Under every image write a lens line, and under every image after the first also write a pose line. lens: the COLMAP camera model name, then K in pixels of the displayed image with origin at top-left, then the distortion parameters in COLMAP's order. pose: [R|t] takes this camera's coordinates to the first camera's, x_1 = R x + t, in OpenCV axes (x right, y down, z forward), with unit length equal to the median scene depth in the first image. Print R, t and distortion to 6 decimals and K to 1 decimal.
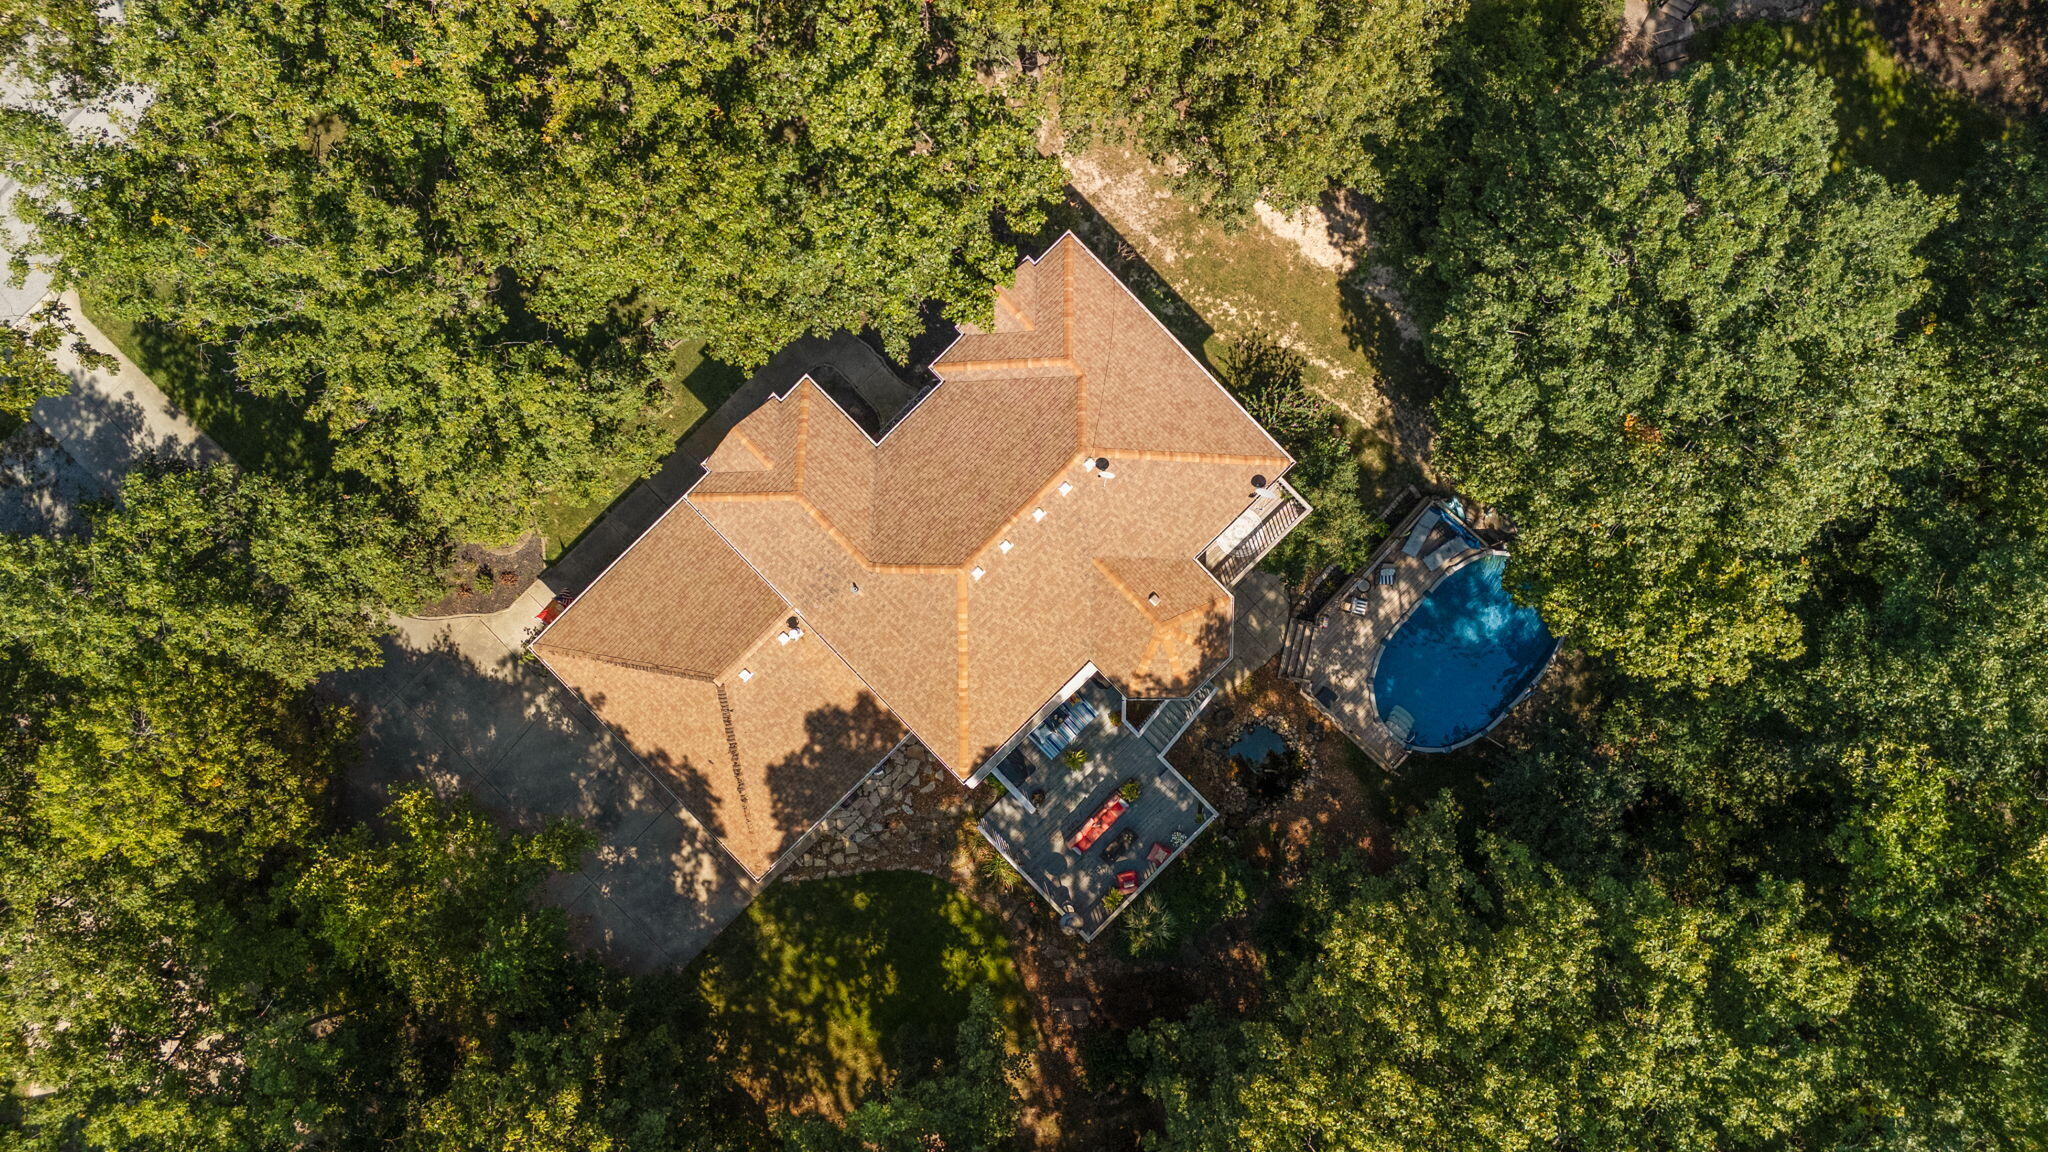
lens RADIAL K [[1516.7, 0, 1024.0], [0, 1516.7, 576.0], [0, 0, 1]] dist [0.104249, -0.110139]
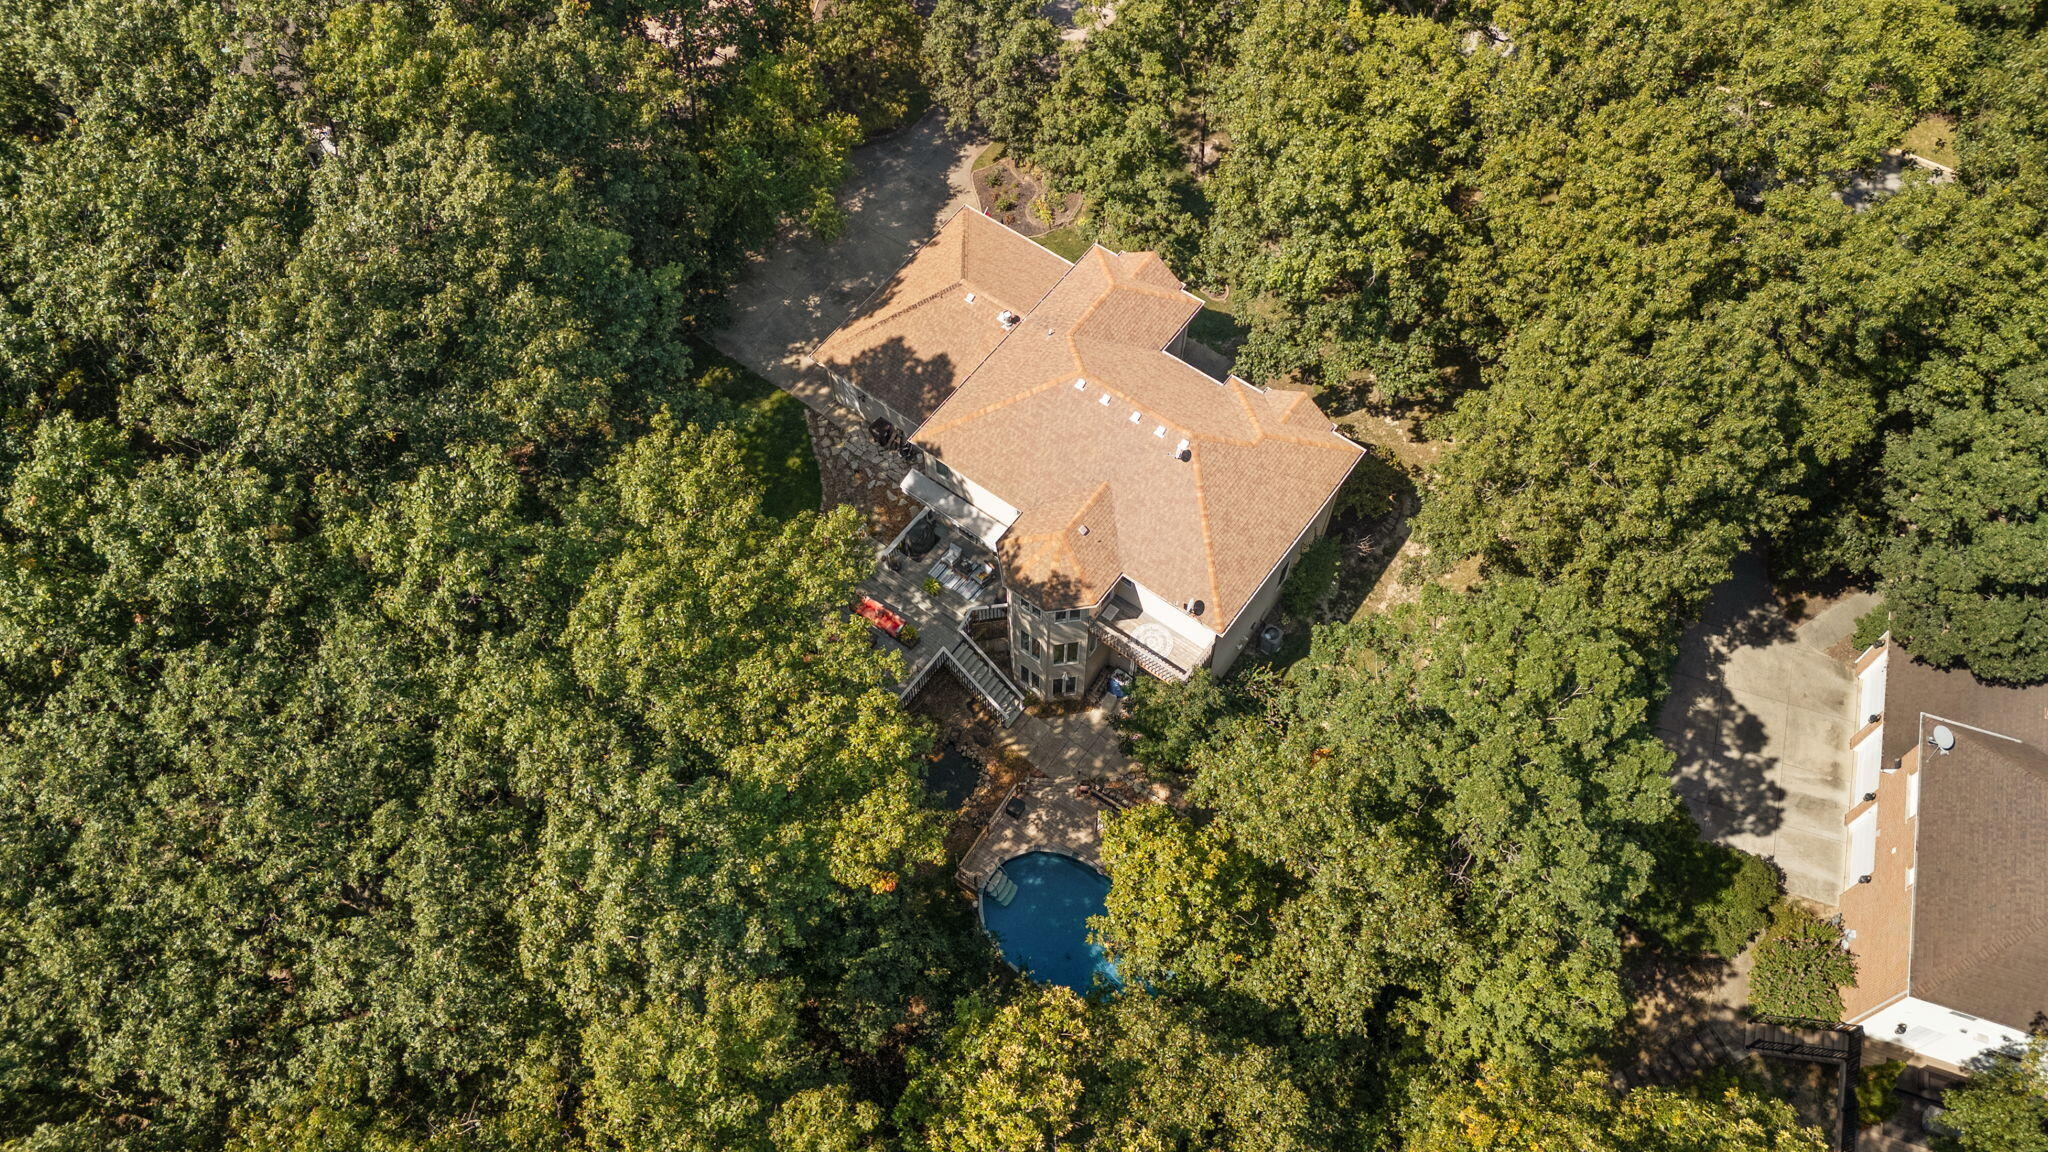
lens RADIAL K [[1516.7, 0, 1024.0], [0, 1516.7, 576.0], [0, 0, 1]] dist [0.104249, -0.110139]
pose [[0.161458, 0.844044, -0.511391, 0.631367], [-0.986835, 0.133166, -0.091777, 0.155623], [-0.009364, 0.519477, 0.854433, -0.001102]]
